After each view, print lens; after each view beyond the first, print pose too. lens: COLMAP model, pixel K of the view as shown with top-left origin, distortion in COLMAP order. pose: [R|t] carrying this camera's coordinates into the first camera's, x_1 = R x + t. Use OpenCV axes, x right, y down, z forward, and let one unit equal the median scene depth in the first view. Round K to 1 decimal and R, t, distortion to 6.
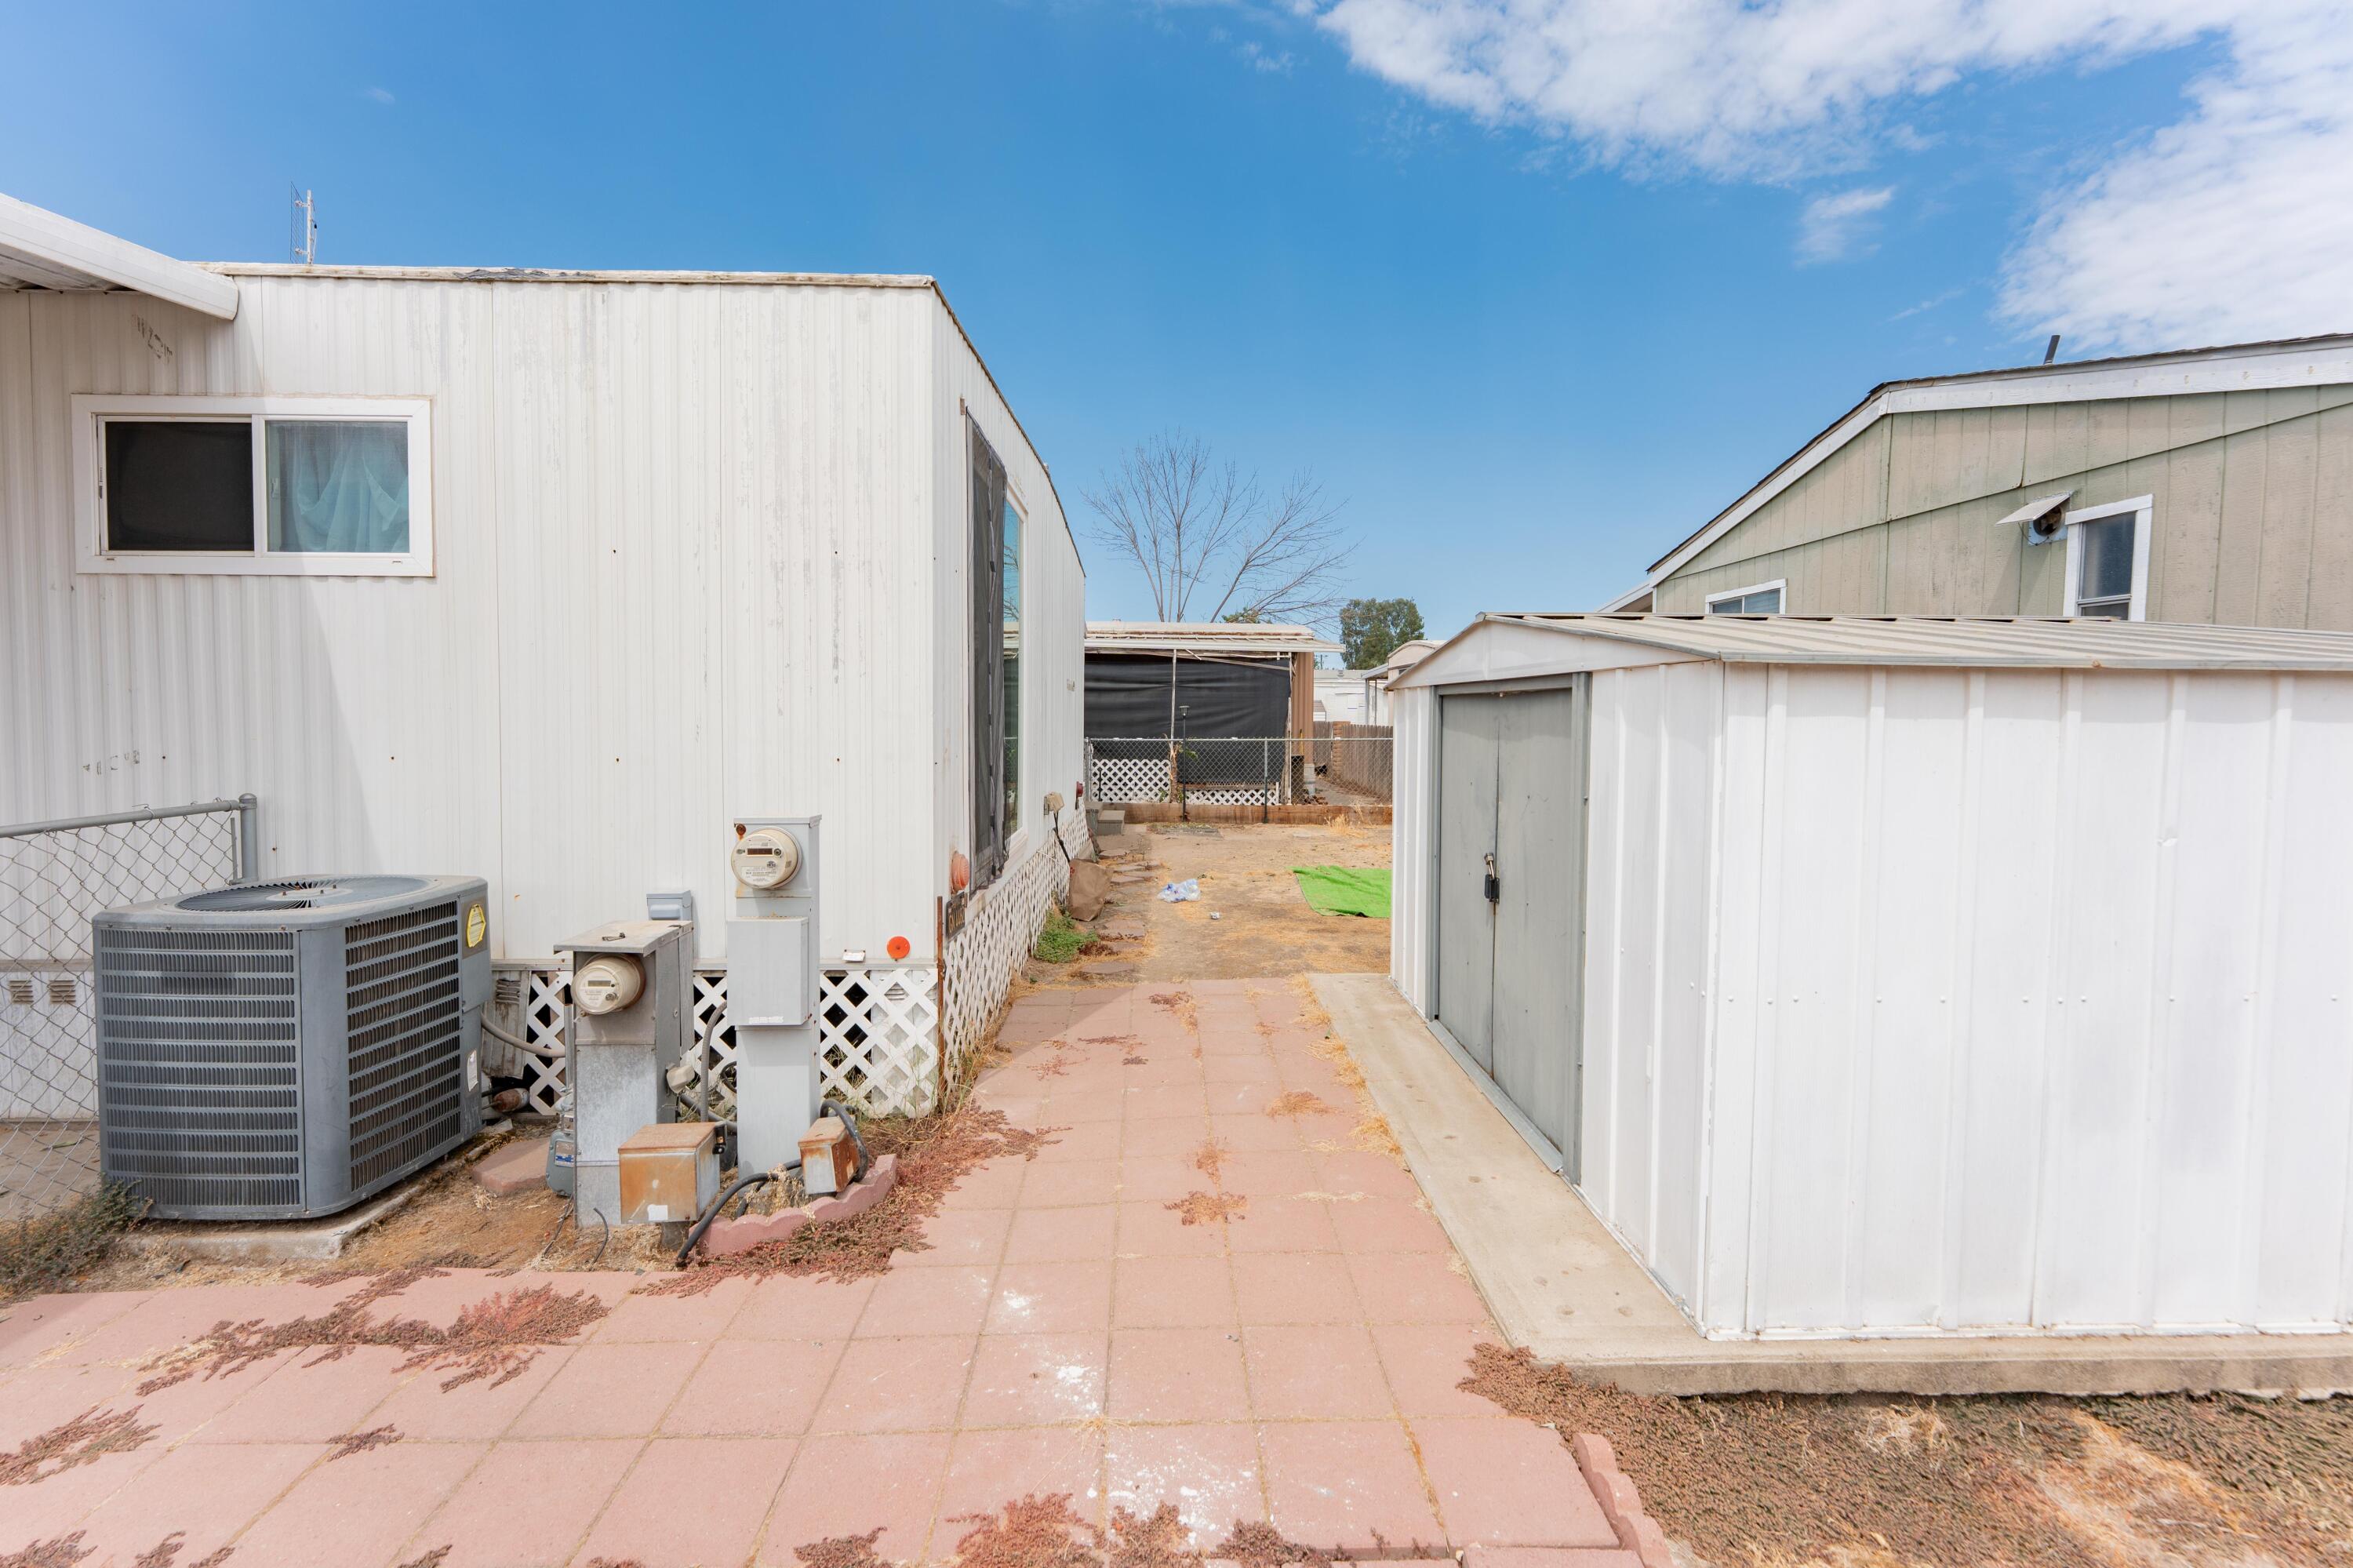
lens RADIAL K [[998.5, 0, 1172.4], [0, 998.5, 763.3], [0, 0, 1]] dist [-0.000049, 0.000618]
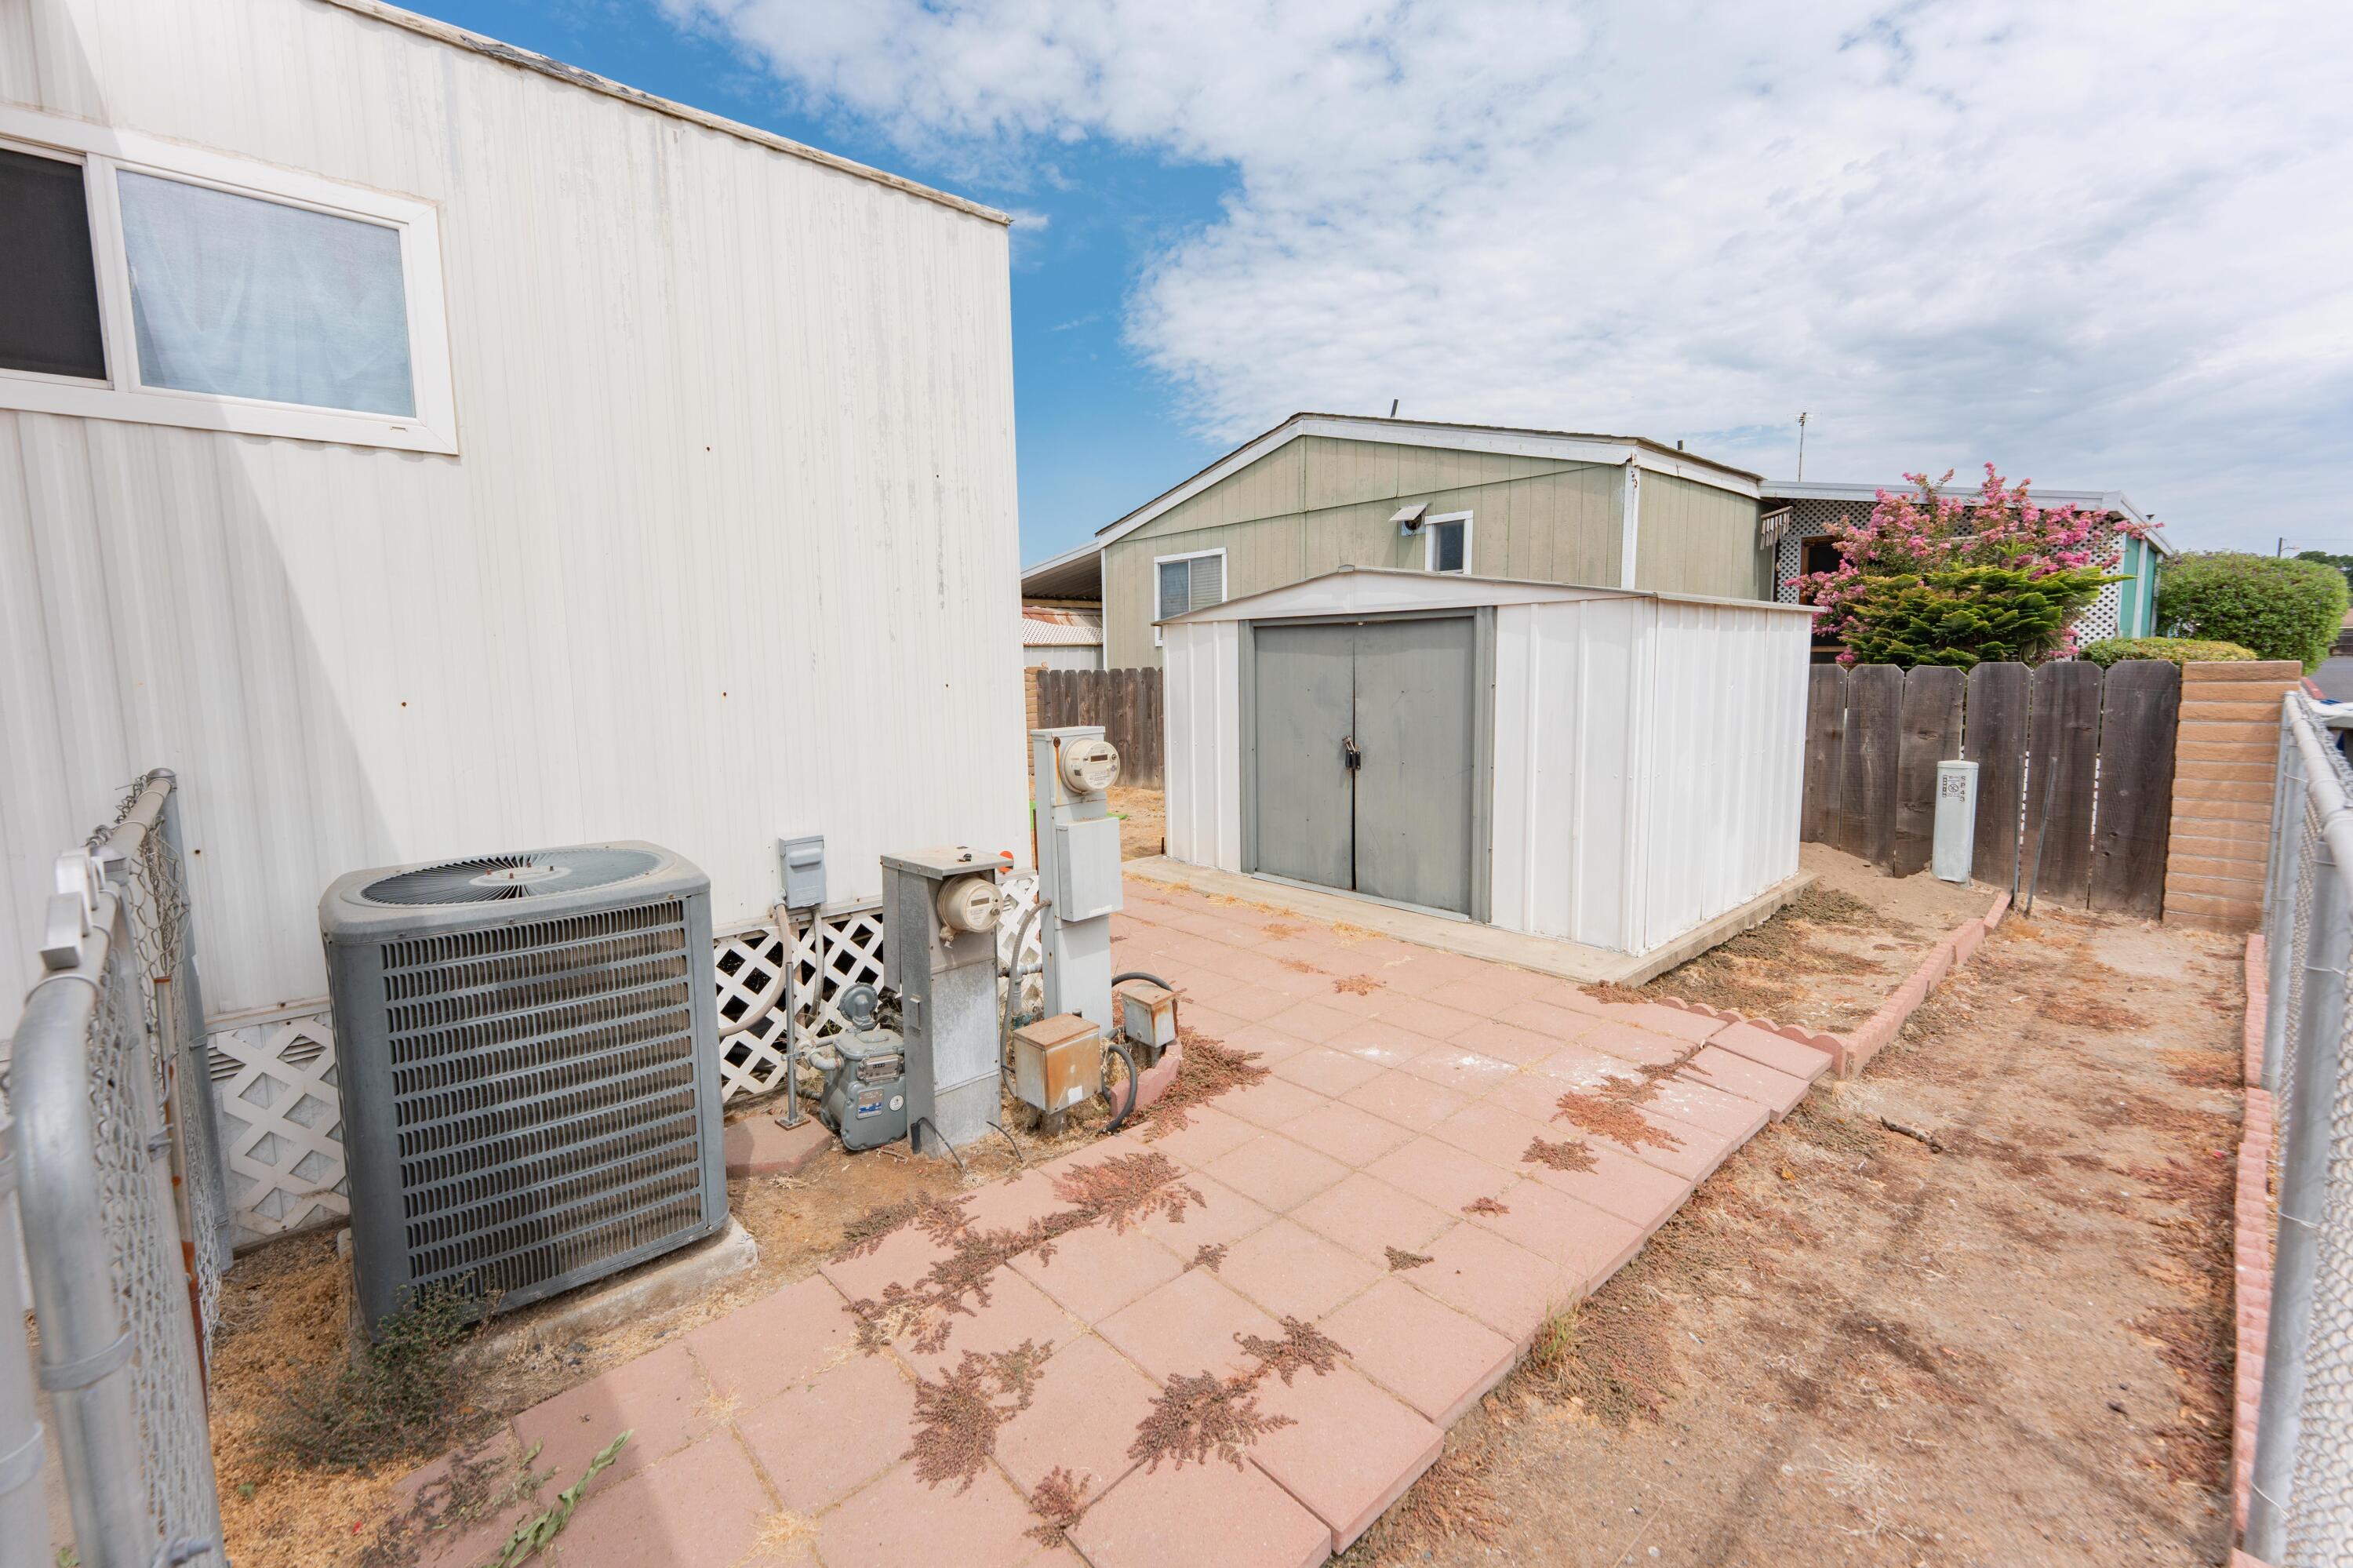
lens RADIAL K [[998.5, 0, 1157.8], [0, 998.5, 771.6], [0, 0, 1]] dist [-0.000049, 0.000618]
pose [[0.756358, -0.091242, 0.647763, -0.401560], [0.056122, 0.995625, 0.074710, 0.009501], [-0.651746, -0.020154, 0.758169, 0.046376]]
